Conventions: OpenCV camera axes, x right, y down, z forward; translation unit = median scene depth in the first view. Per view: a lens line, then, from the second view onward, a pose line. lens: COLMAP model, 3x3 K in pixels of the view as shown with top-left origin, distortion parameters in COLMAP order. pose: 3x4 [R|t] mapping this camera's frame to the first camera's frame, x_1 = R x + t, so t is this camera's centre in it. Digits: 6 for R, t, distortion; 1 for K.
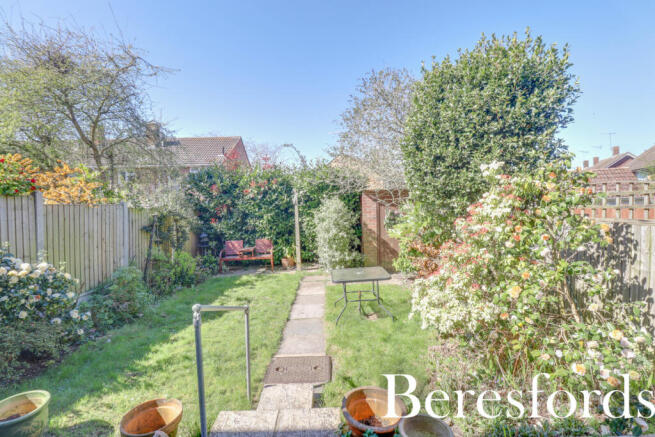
lens RADIAL K [[299.7, 0, 326.1], [0, 299.7, 205.8], [0, 0, 1]] dist [0.000558, -0.000069]
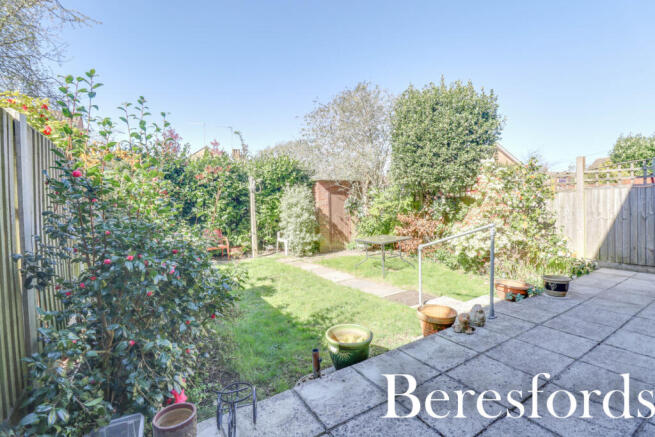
lens RADIAL K [[299.7, 0, 326.1], [0, 299.7, 205.8], [0, 0, 1]] dist [0.000558, -0.000069]
pose [[0.843360, -0.001665, 0.537346, -0.434556], [0.006621, 0.999951, -0.007292, 0.050446], [-0.537308, 0.009708, 0.843330, 0.018717]]
